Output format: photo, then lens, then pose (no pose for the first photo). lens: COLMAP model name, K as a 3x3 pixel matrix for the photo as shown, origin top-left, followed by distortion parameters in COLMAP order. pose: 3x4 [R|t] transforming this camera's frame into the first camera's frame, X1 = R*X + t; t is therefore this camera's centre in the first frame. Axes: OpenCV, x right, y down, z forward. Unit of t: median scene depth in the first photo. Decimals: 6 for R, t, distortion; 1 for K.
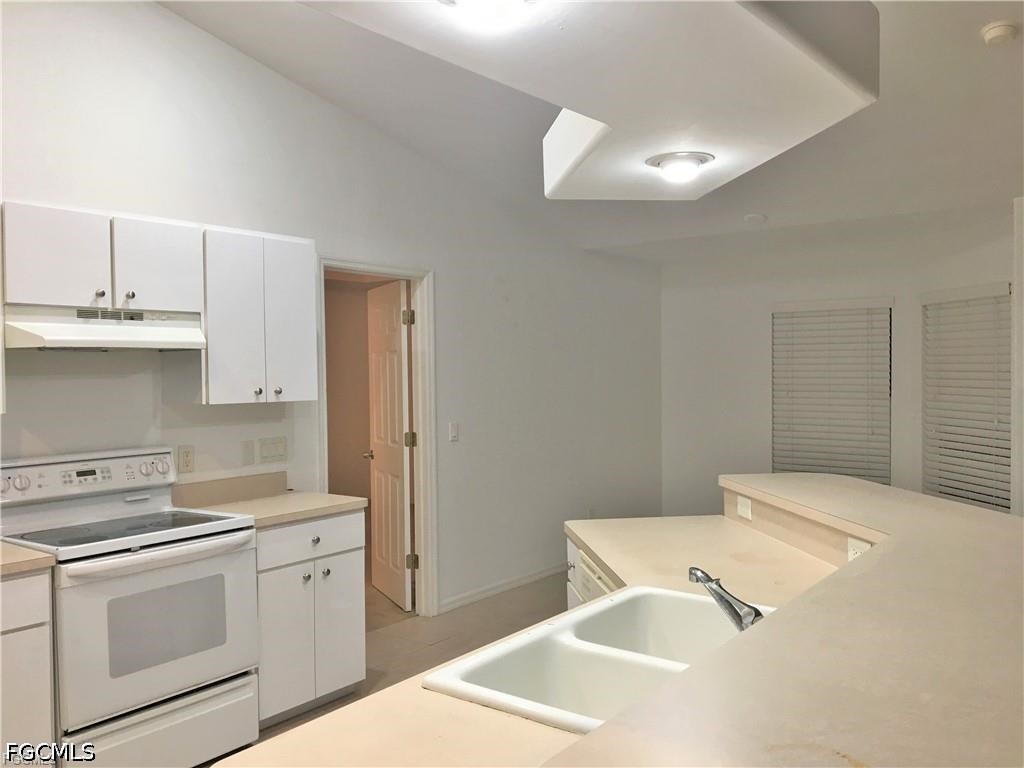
lens RADIAL K [[856.9, 0, 514.4], [0, 856.9, 386.0], [0, 0, 1]] dist [0.096396, -0.153651]
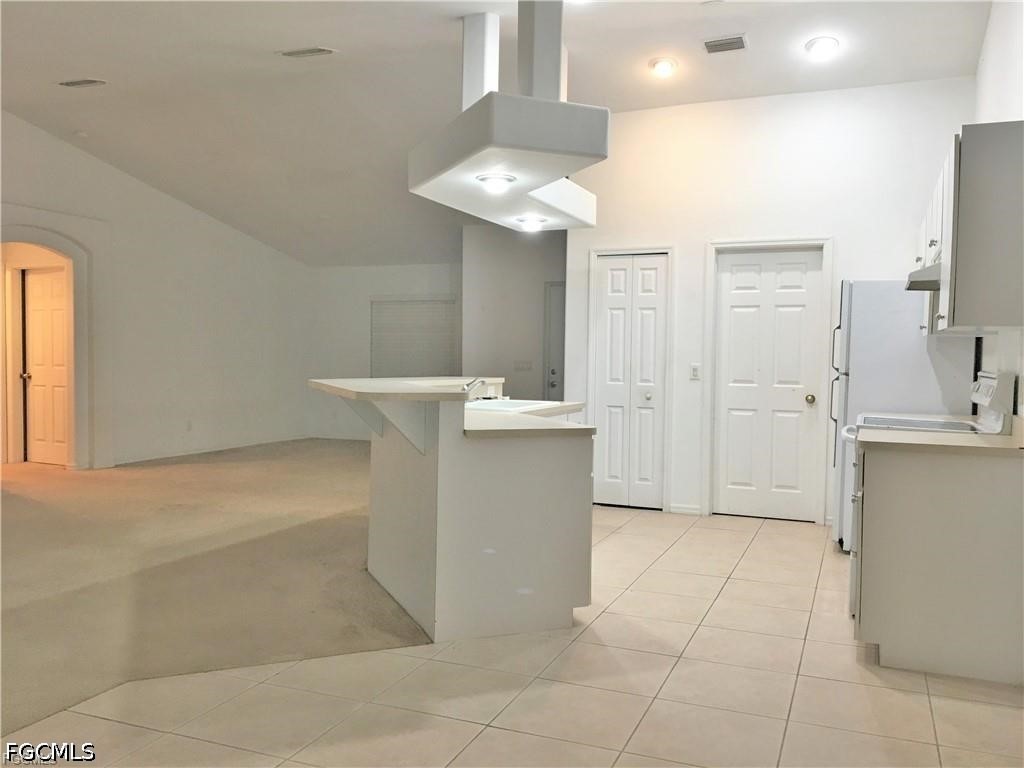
lens RADIAL K [[856.9, 0, 514.4], [0, 856.9, 386.0], [0, 0, 1]] dist [0.096396, -0.153651]
pose [[-0.967492, 0.009102, -0.252736, 0.404069], [-0.006668, 0.998087, 0.061472, 0.026523], [0.252812, 0.061159, -0.965580, 1.836066]]
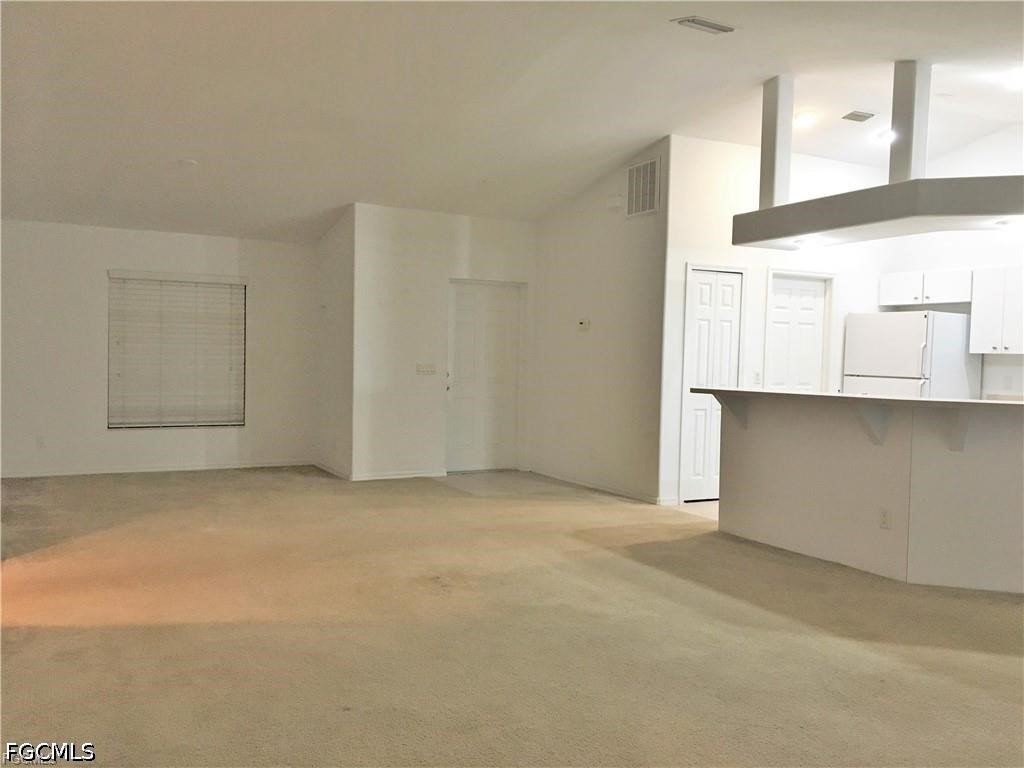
lens RADIAL K [[856.9, 0, 514.4], [0, 856.9, 386.0], [0, 0, 1]] dist [0.096396, -0.153651]
pose [[-0.420459, 0.037214, -0.906548, 1.721118], [-0.036799, 0.997637, 0.058021, 0.026913], [0.906565, 0.057756, -0.418096, 0.567242]]
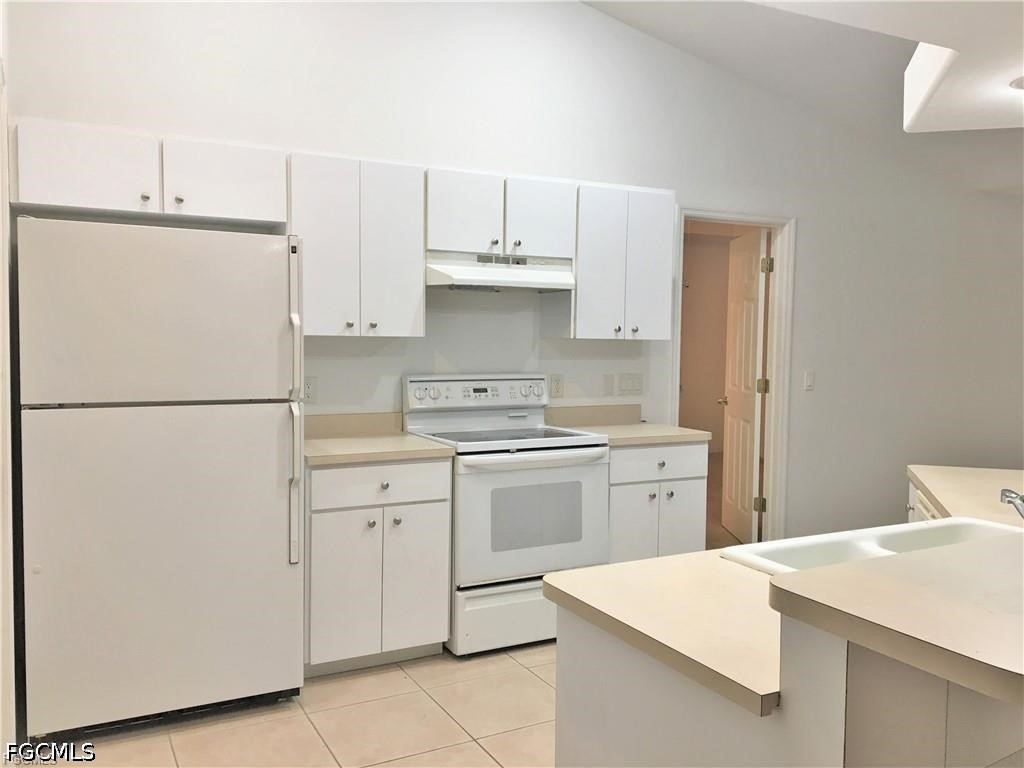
lens RADIAL K [[856.9, 0, 514.4], [0, 856.9, 386.0], [0, 0, 1]] dist [0.096396, -0.153651]
pose [[0.908562, 0.051565, -0.414554, 0.049287], [-0.033636, 0.998161, 0.050440, 0.028829], [0.416393, -0.031884, 0.908626, -0.075247]]
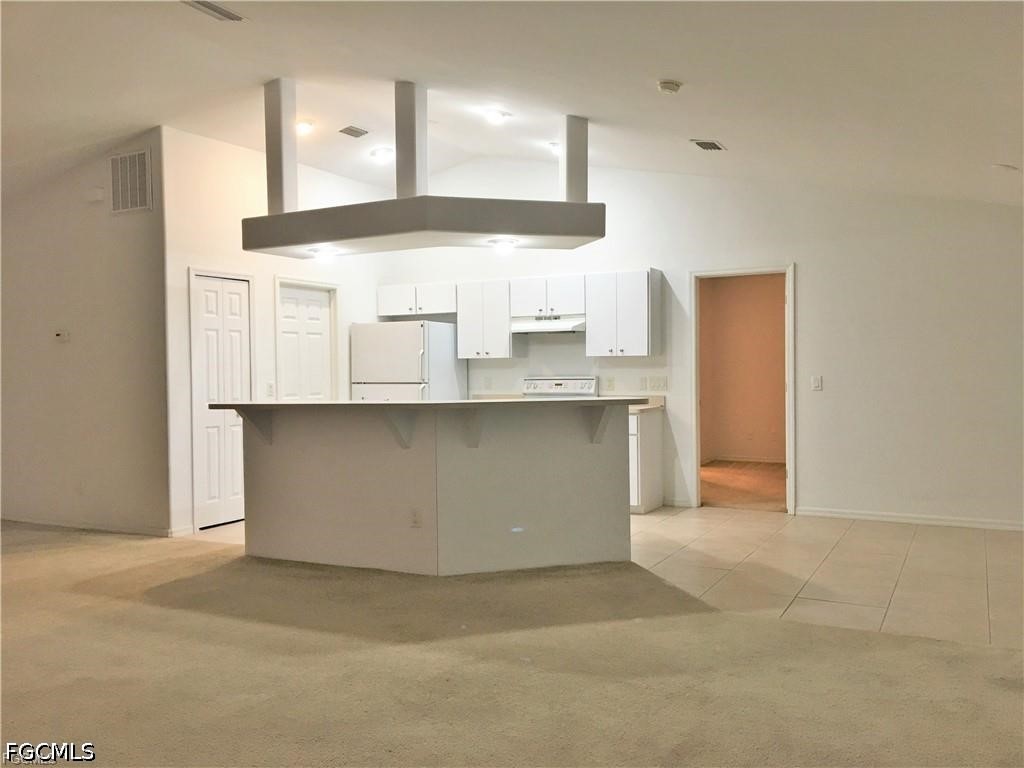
lens RADIAL K [[856.9, 0, 514.4], [0, 856.9, 386.0], [0, 0, 1]] dist [0.096396, -0.153651]
pose [[0.153620, 0.031750, -0.987620, 1.659292], [-0.009791, 0.999484, 0.030608, 0.030640], [0.988082, 0.004968, 0.153851, 0.479912]]
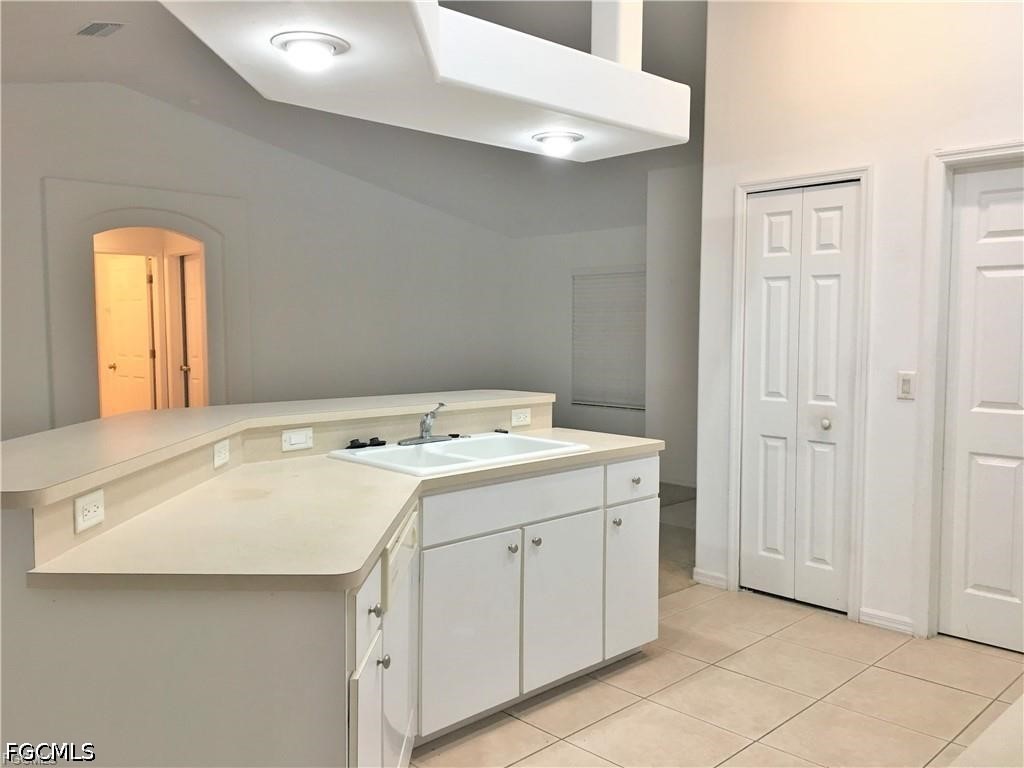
lens RADIAL K [[856.9, 0, 514.4], [0, 856.9, 386.0], [0, 0, 1]] dist [0.096396, -0.153651]
pose [[-0.989848, 0.001801, 0.142121, -0.089806], [0.015098, 0.995595, 0.092536, 0.003594], [-0.141328, 0.093742, -0.985515, 1.289628]]
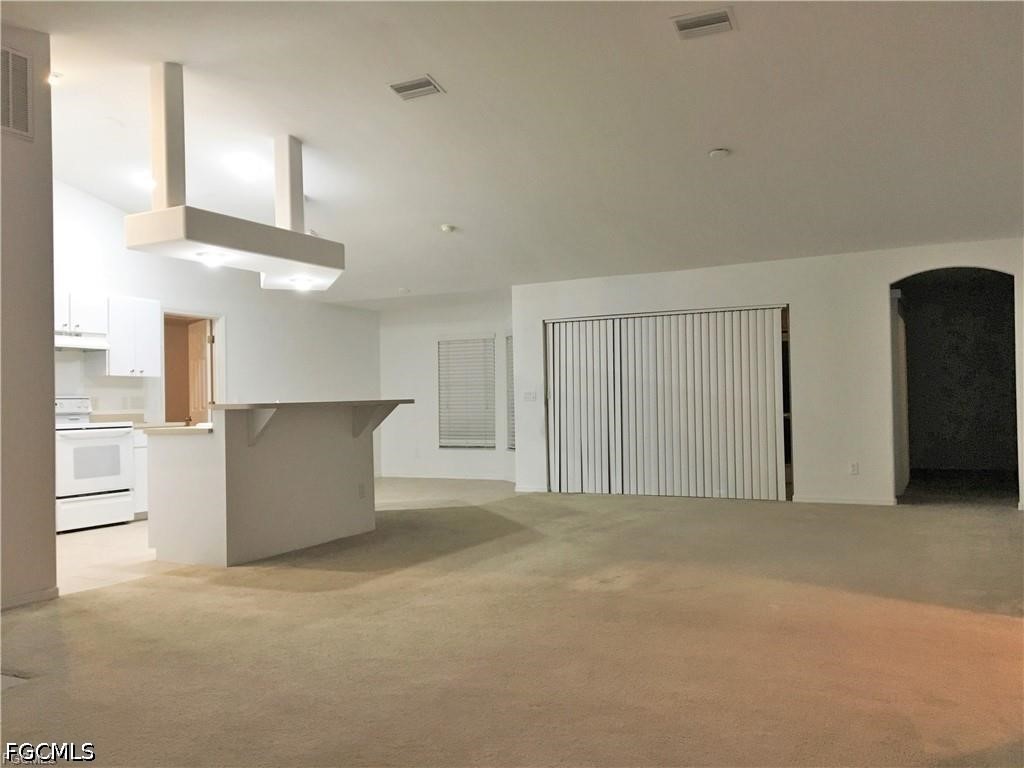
lens RADIAL K [[856.9, 0, 514.4], [0, 856.9, 386.0], [0, 0, 1]] dist [0.096396, -0.153651]
pose [[0.983327, -0.002226, 0.181835, 0.250937], [0.010309, 0.998999, -0.043520, 0.150379], [-0.181556, 0.044669, 0.982366, -1.317442]]
